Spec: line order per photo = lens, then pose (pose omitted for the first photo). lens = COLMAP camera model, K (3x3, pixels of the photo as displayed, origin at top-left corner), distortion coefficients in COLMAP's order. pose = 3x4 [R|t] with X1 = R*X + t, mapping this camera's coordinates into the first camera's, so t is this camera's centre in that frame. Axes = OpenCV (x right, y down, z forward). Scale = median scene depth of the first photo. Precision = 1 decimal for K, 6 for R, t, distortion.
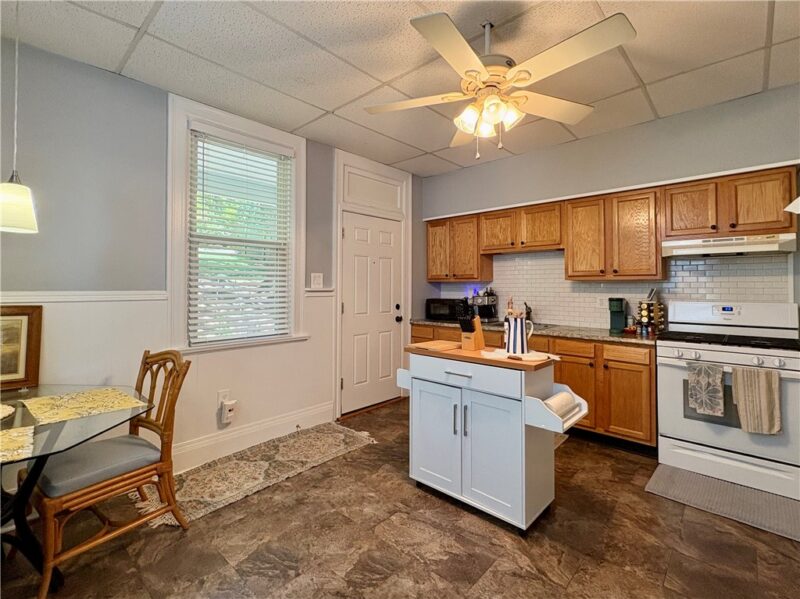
lens RADIAL K [[375.7, 0, 403.2], [0, 375.7, 279.5], [0, 0, 1]] dist [-0.000958, -0.000224]
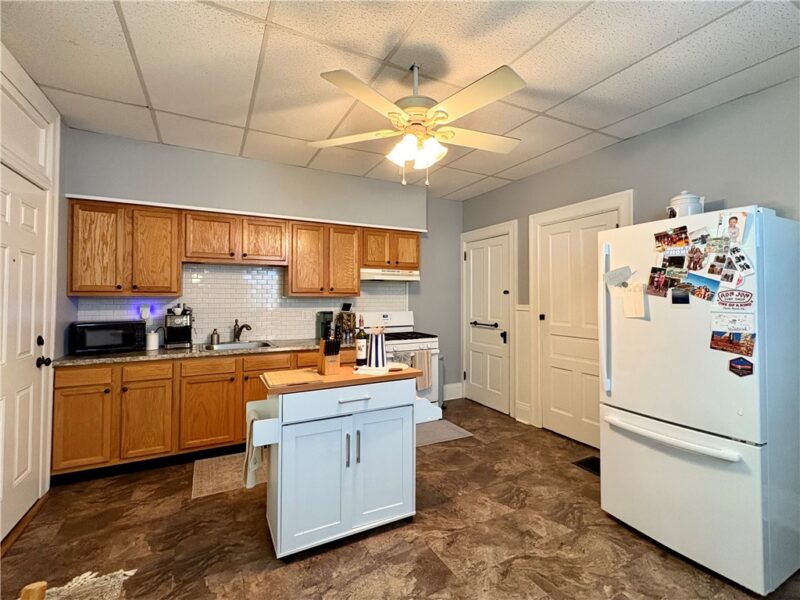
lens RADIAL K [[364.7, 0, 401.2], [0, 364.7, 290.2], [0, 0, 1]] dist [-0.000625, -0.000067]
pose [[0.331927, 0.018316, 0.943127, -0.613109], [-0.018977, 0.999739, -0.012737, -0.011105], [-0.943114, -0.013669, 0.332188, 0.535424]]
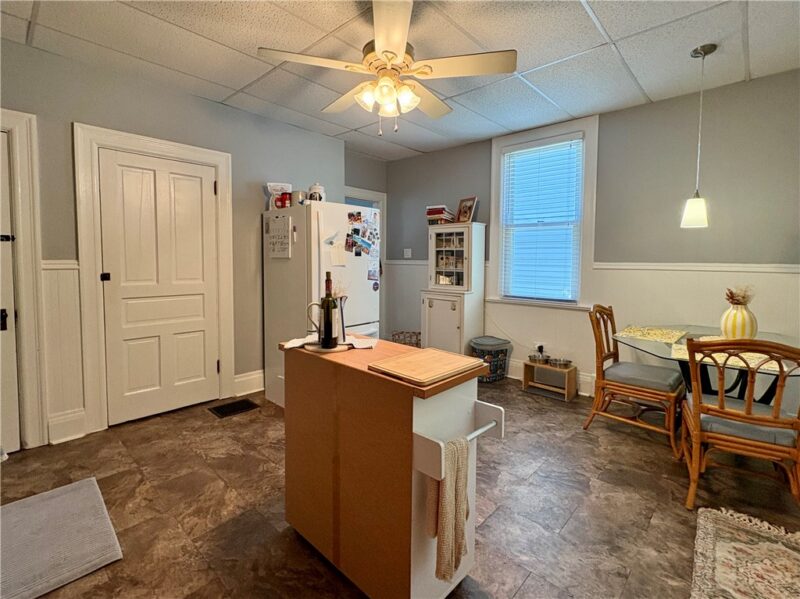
lens RADIAL K [[375.7, 0, 403.2], [0, 375.7, 279.5], [0, 0, 1]] dist [-0.000958, -0.000224]
pose [[-0.999947, -0.009261, 0.004482, 0.138260], [-0.009099, 0.999353, 0.034787, 0.032722], [-0.004802, 0.034745, -0.999385, 1.628241]]
